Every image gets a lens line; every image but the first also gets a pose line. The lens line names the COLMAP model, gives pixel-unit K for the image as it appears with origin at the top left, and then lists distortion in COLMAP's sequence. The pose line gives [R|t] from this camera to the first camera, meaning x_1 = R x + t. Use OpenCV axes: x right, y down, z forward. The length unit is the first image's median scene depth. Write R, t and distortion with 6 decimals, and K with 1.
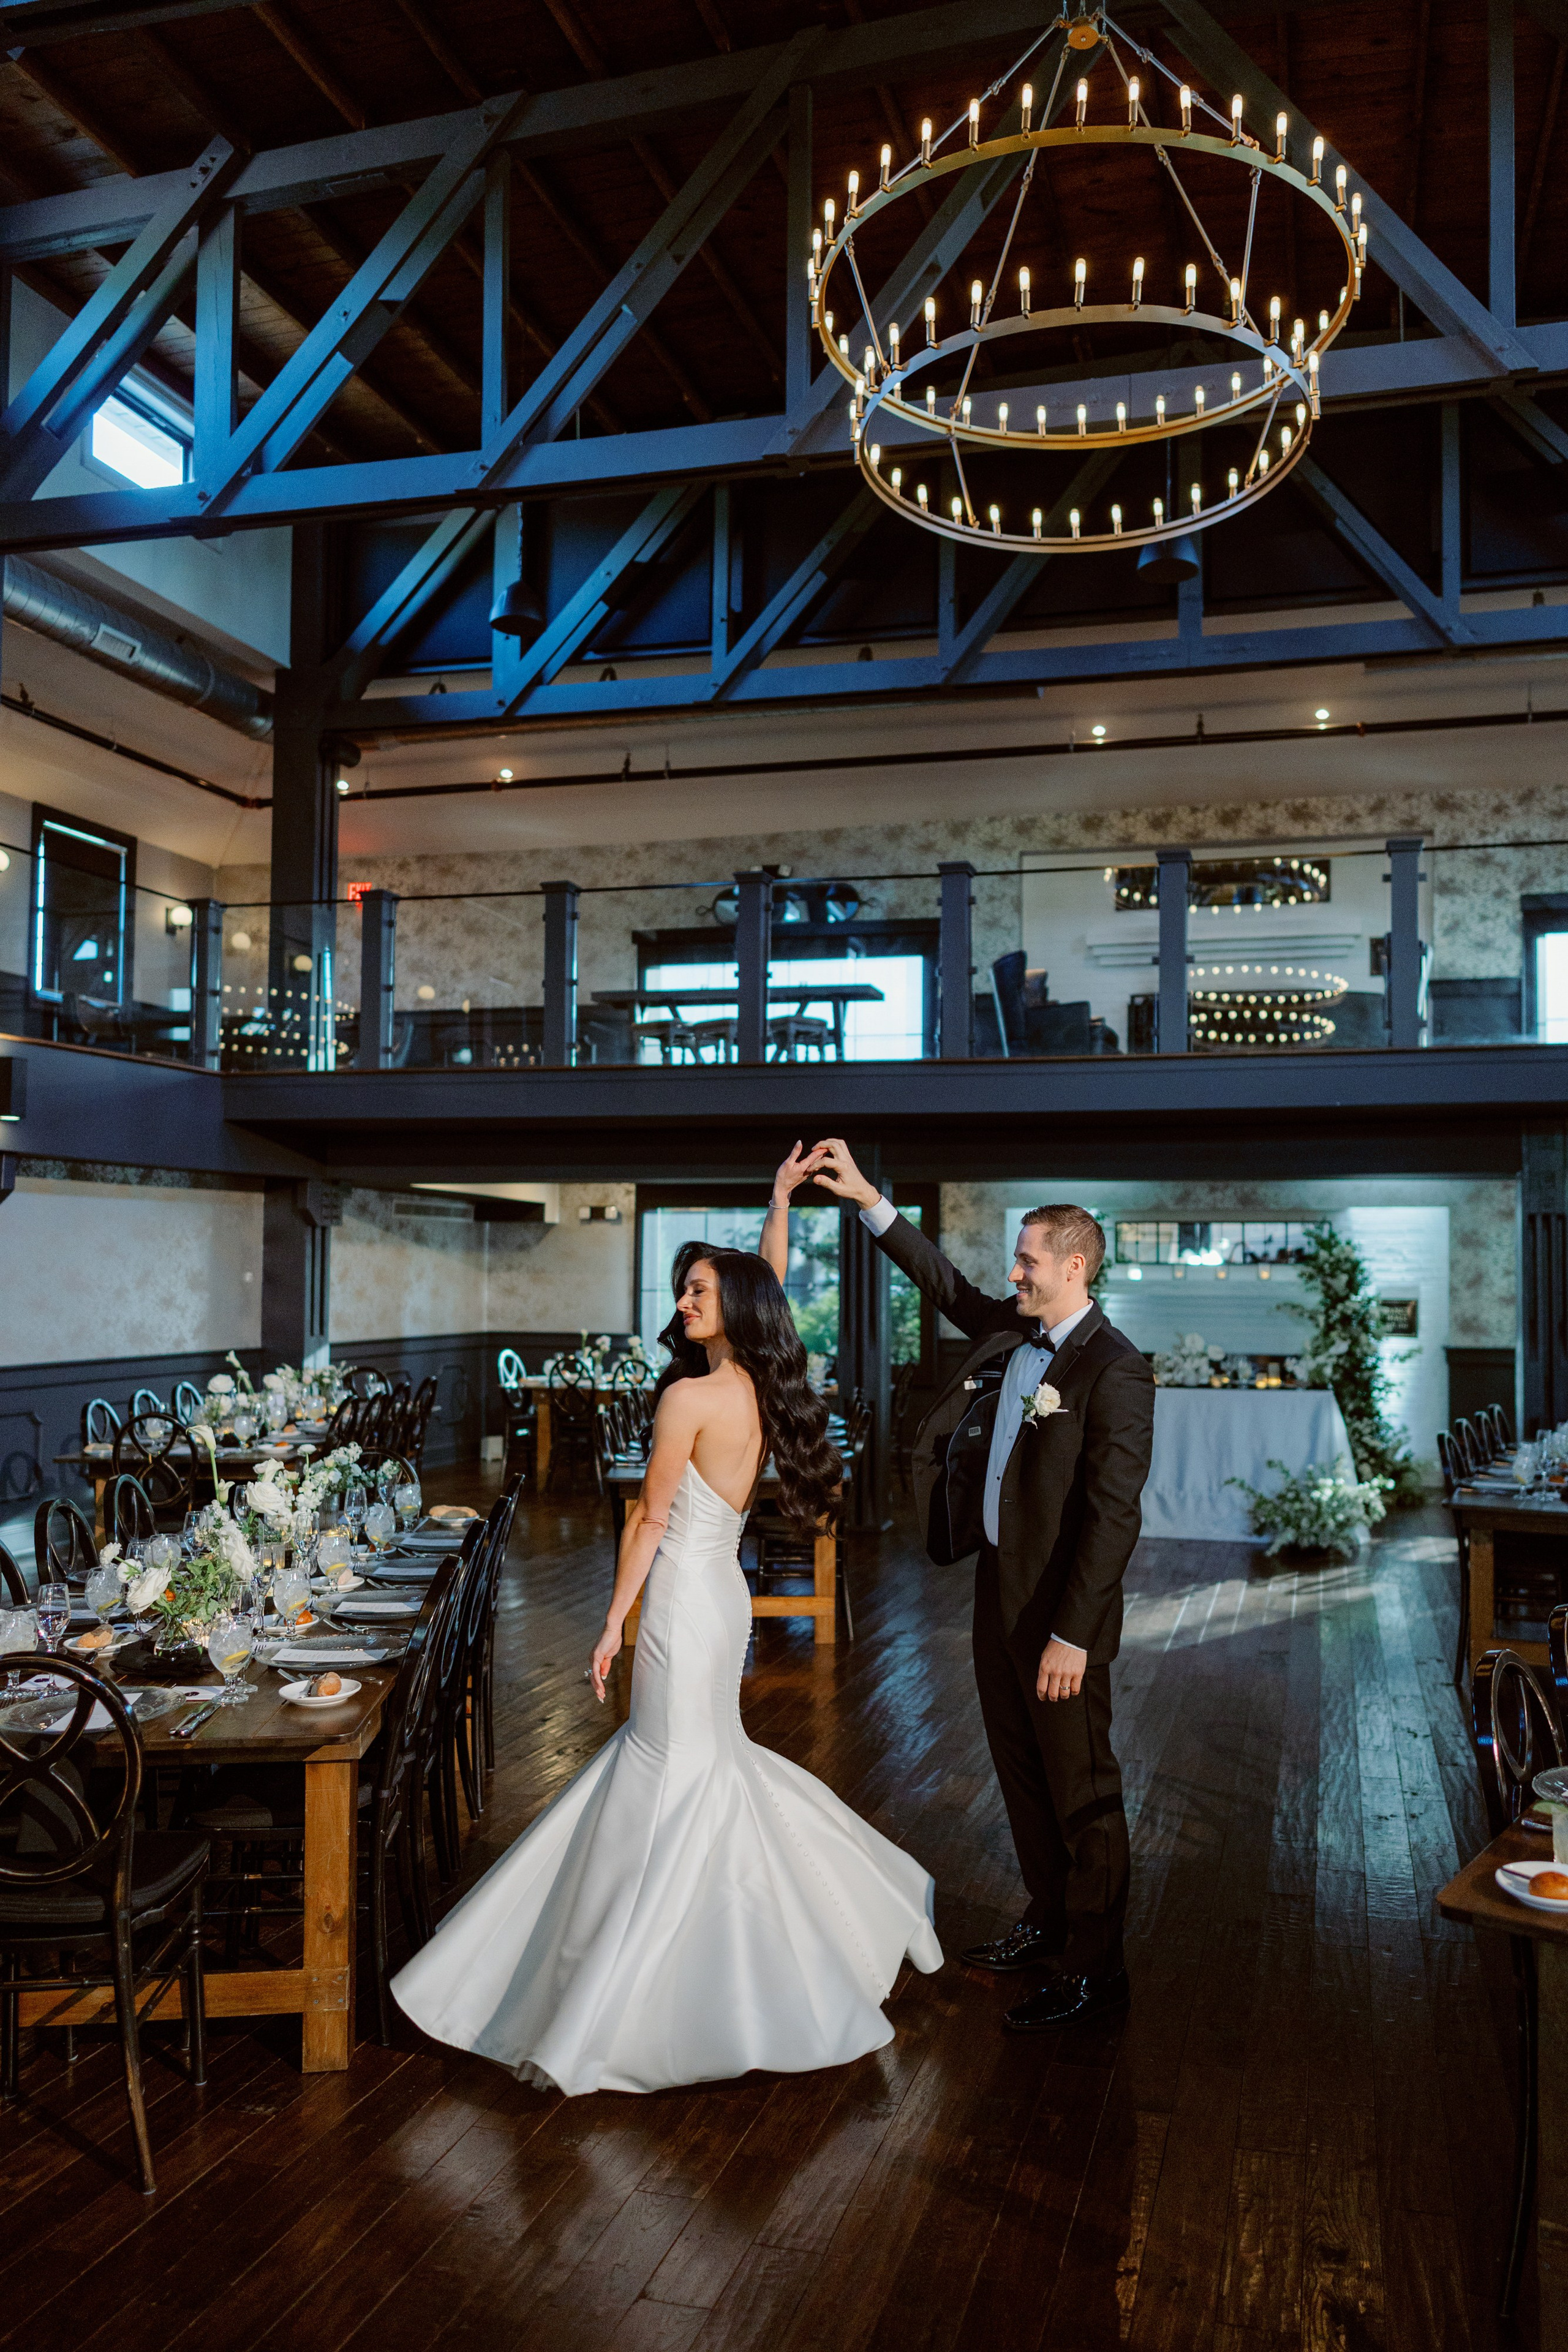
lens RADIAL K [[1708.3, 0, 759.5], [0, 1708.3, 1255.3], [0, 0, 1]] dist [-0.002851, 0.001957]
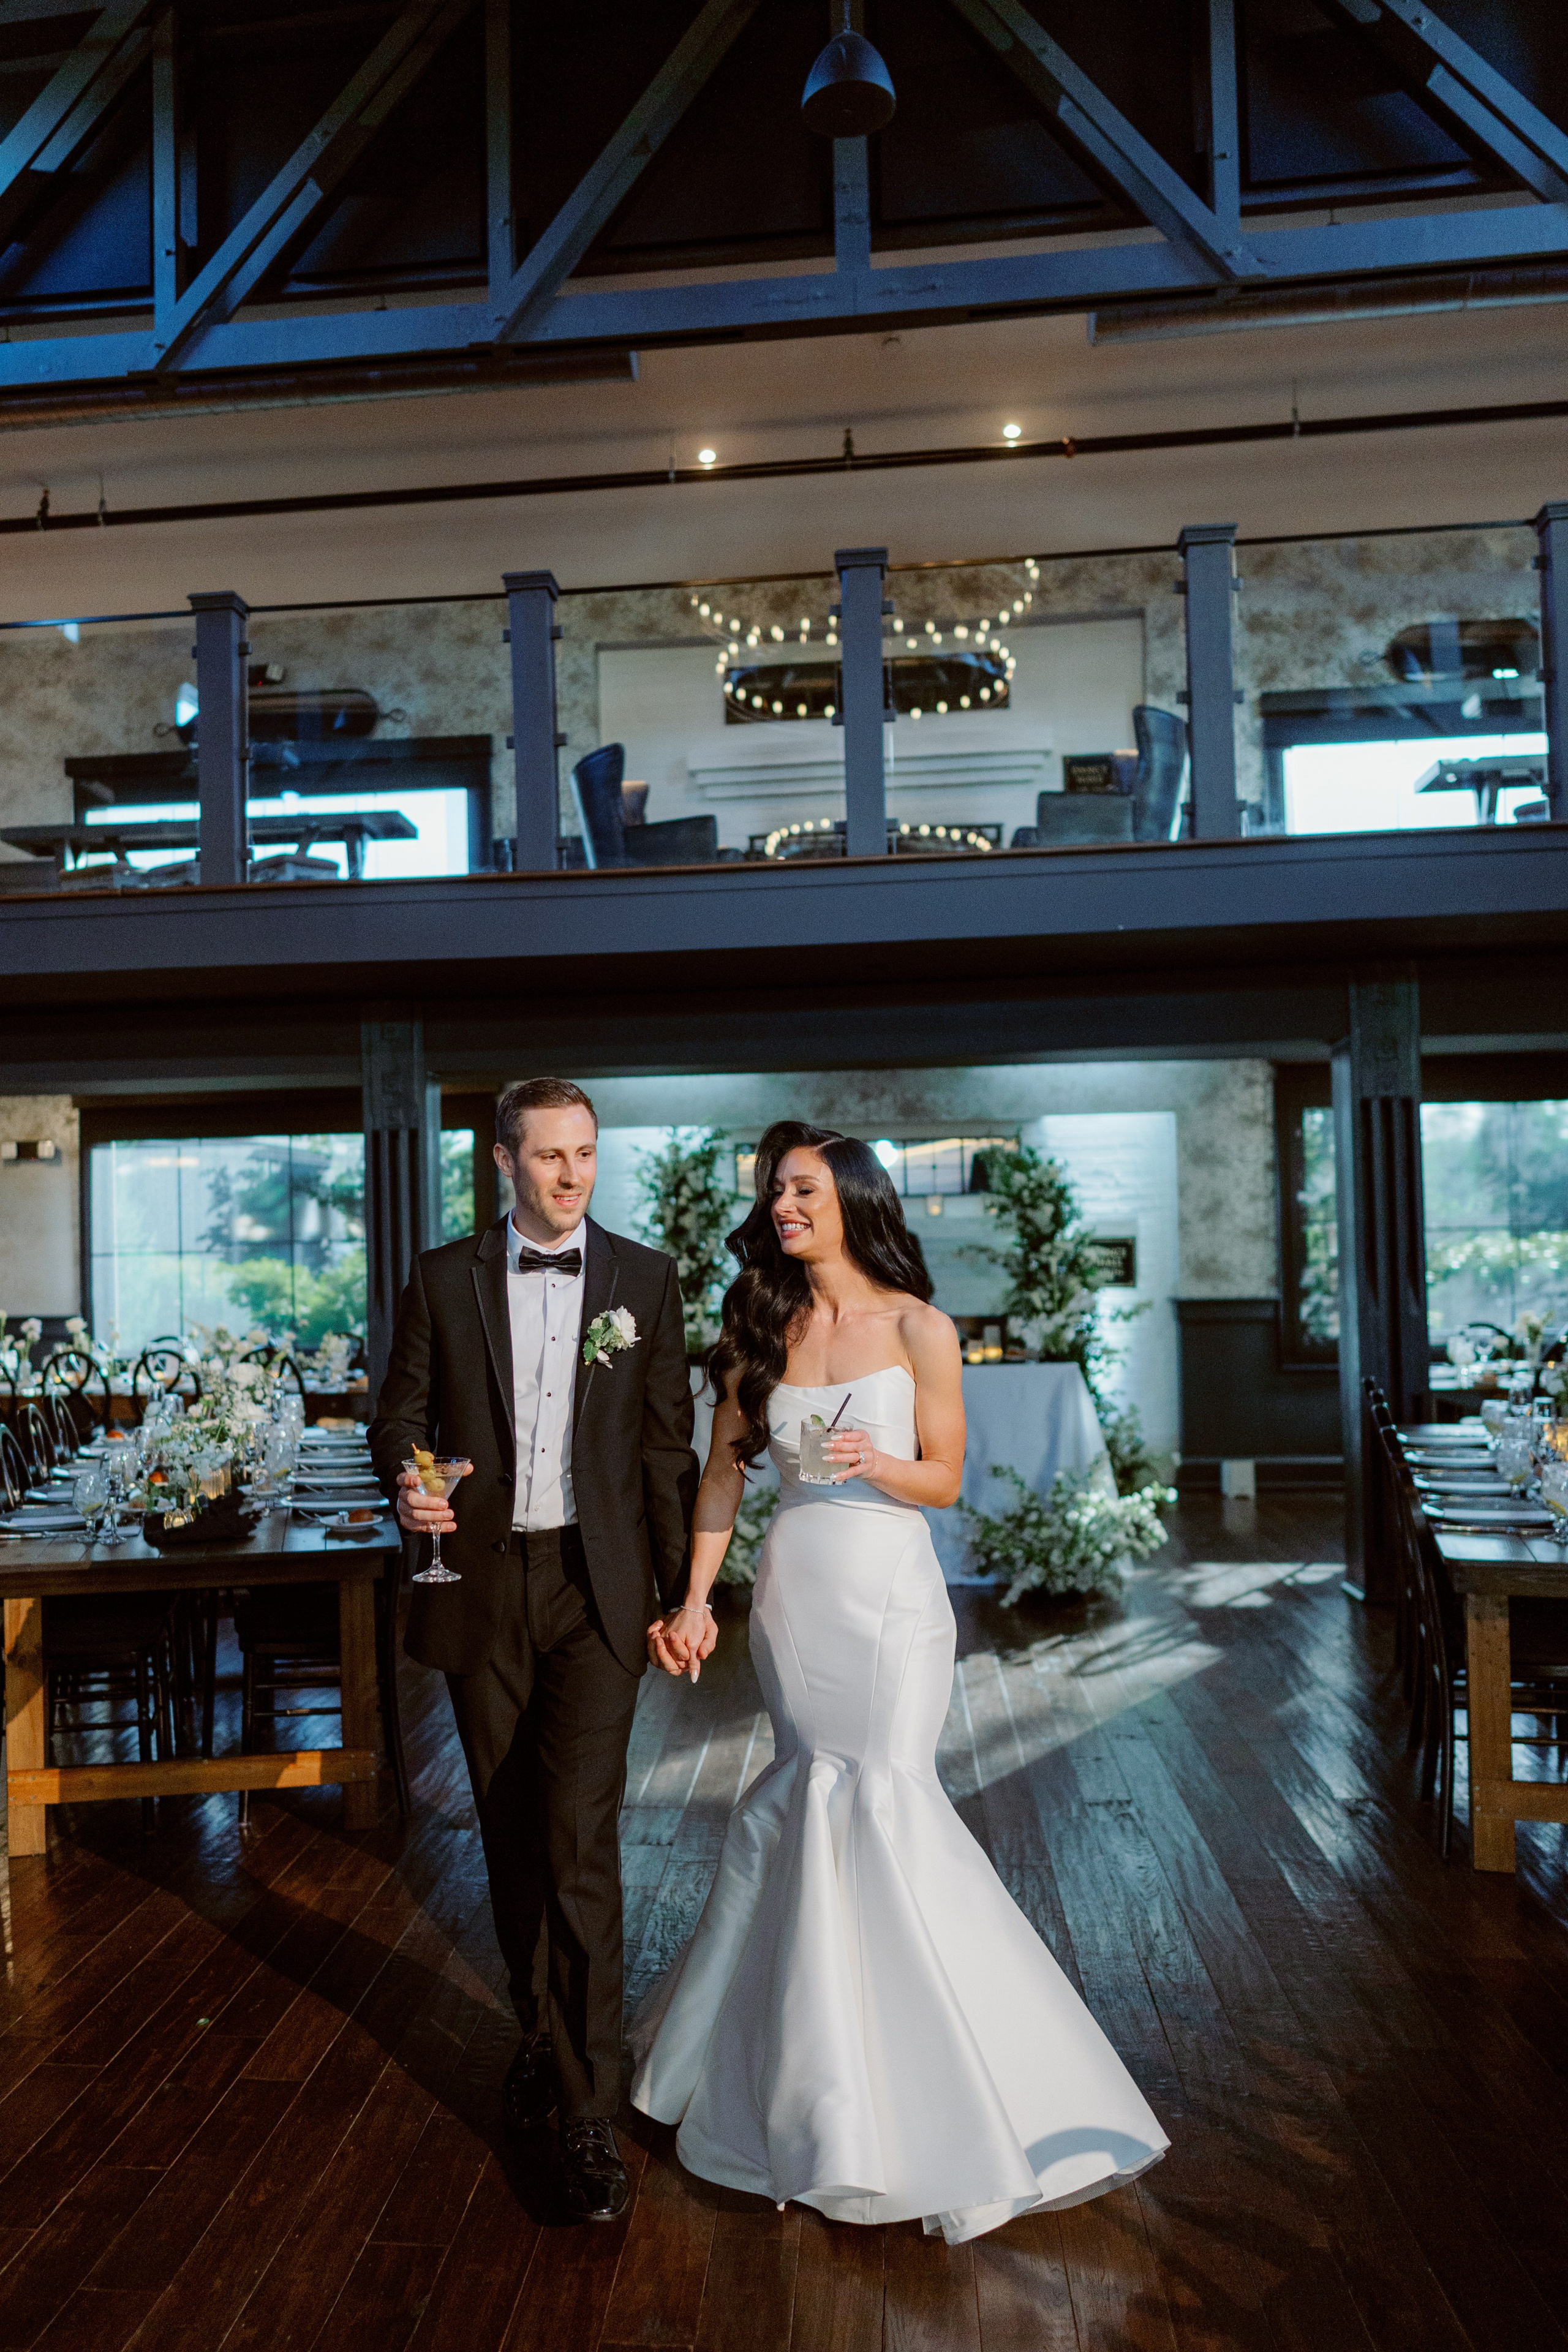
lens RADIAL K [[1898.4, 0, 575.2], [0, 1898.4, 1190.4], [0, 0, 1]] dist [-0.001469, -0.030306]
pose [[0.987222, -0.019997, 0.158093, 0.009502], [0.022885, 0.999602, -0.016469, 0.013929], [-0.157701, 0.019877, 0.987287, 0.217280]]
